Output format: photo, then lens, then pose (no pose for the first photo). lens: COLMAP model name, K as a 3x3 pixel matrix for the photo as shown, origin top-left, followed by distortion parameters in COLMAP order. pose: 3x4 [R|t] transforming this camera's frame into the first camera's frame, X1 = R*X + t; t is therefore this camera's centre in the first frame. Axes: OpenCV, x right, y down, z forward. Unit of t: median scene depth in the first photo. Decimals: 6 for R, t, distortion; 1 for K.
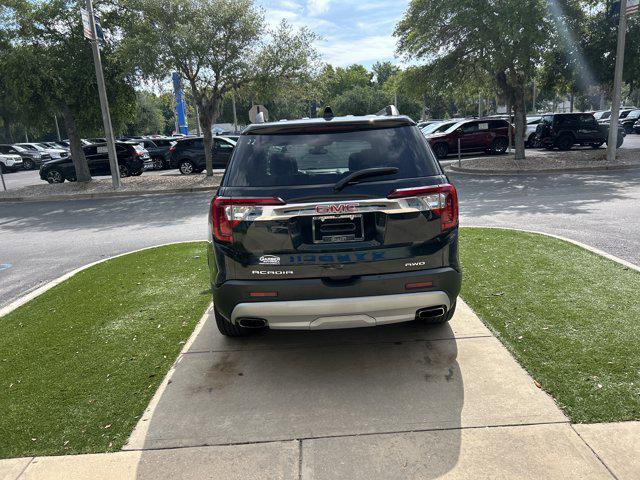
lens RADIAL K [[484.7, 0, 323.7], [0, 484.7, 241.3], [0, 0, 1]] dist [0.045574, -0.044772]
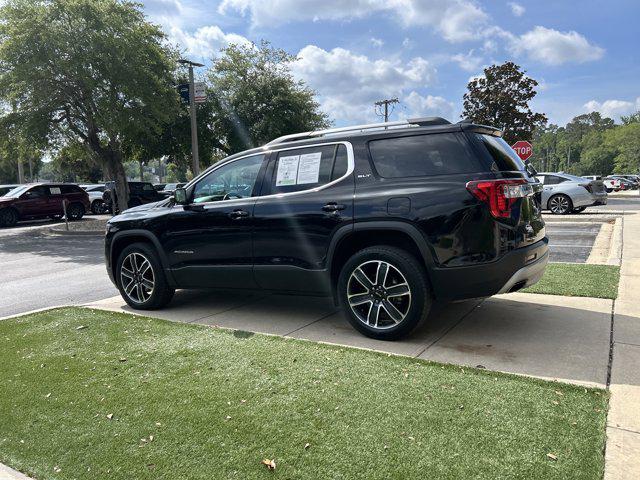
lens RADIAL K [[481.8, 0, 321.4], [0, 481.8, 235.0], [0, 0, 1]] dist [0.052978, -0.050425]
pose [[0.551980, -0.052089, 0.832229, -1.293875], [0.190176, 0.979608, -0.064822, 0.030648], [-0.811881, 0.194050, 0.550630, 0.679211]]
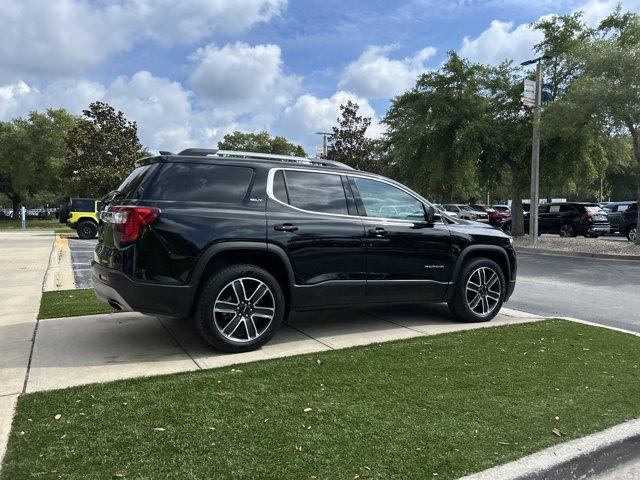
lens RADIAL K [[484.7, 0, 323.7], [0, 484.7, 241.3], [0, 0, 1]] dist [0.045574, -0.044772]
pose [[0.450766, 0.111525, -0.885648, 1.500670], [-0.226395, 0.974007, 0.007424, -0.140237], [0.863455, 0.197160, 0.464298, 0.819399]]
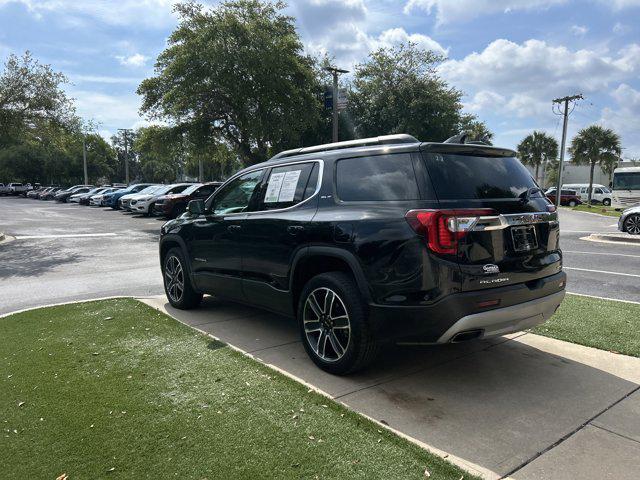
lens RADIAL K [[484.7, 0, 323.7], [0, 484.7, 241.3], [0, 0, 1]] dist [0.045574, -0.044772]
pose [[0.801056, -0.013585, 0.598435, -0.919593], [0.095509, 0.989835, -0.105377, 0.051737], [-0.590920, 0.141569, 0.794211, 0.337937]]
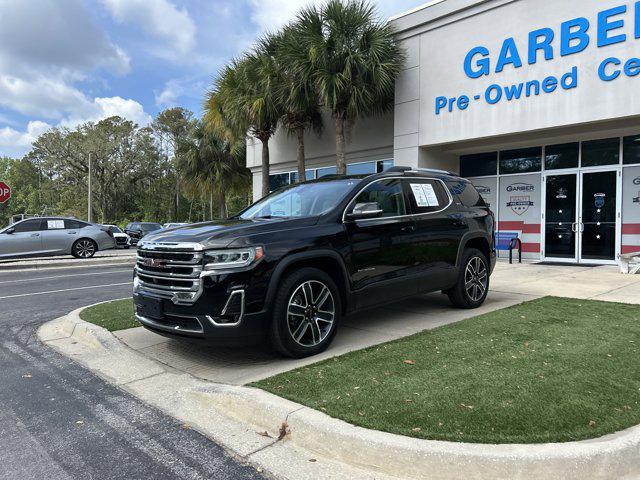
lens RADIAL K [[481.8, 0, 323.9], [0, 481.8, 236.2], [0, 0, 1]] dist [0.046211, -0.051408]
pose [[-0.676300, 0.041136, 0.735477, -1.229544], [0.201856, 0.970570, 0.131330, -0.394534], [-0.708430, 0.237278, -0.664700, 2.832185]]
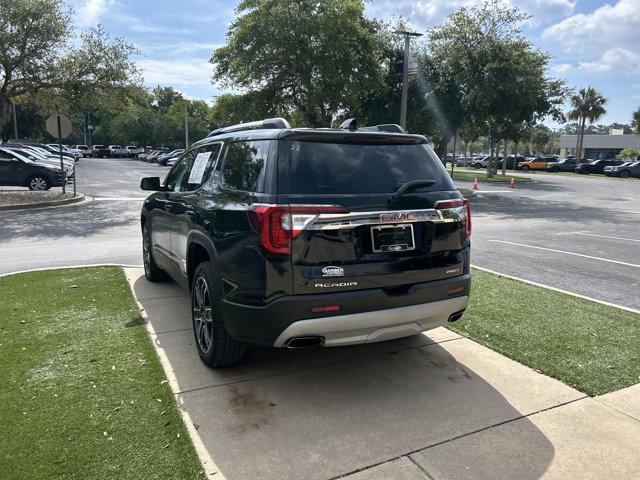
lens RADIAL K [[483.0, 0, 326.2], [0, 483.0, 239.1], [0, 0, 1]] dist [0.050712, -0.047342]
pose [[0.902049, -0.006211, 0.431590, -0.474683], [0.033067, 0.997952, -0.054750, 0.023778], [-0.430366, 0.063659, 0.900407, 0.142480]]
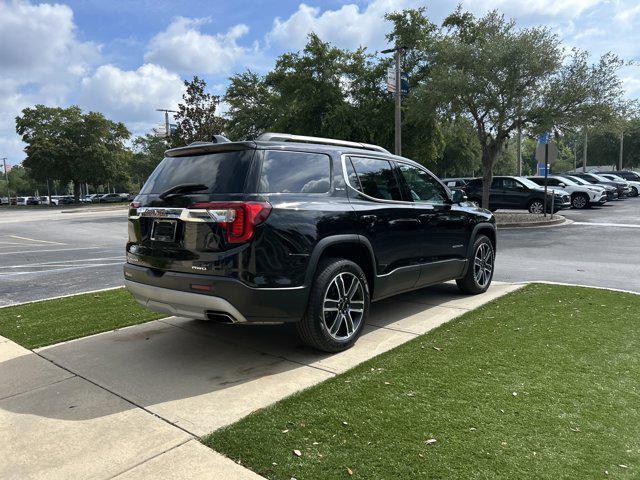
lens RADIAL K [[484.7, 0, 323.7], [0, 484.7, 241.3], [0, 0, 1]] dist [0.045574, -0.044772]
pose [[0.741610, 0.105465, -0.662489, 1.046716], [-0.161080, 0.986668, -0.023245, -0.031724], [0.651205, 0.123952, 0.748711, 0.304064]]
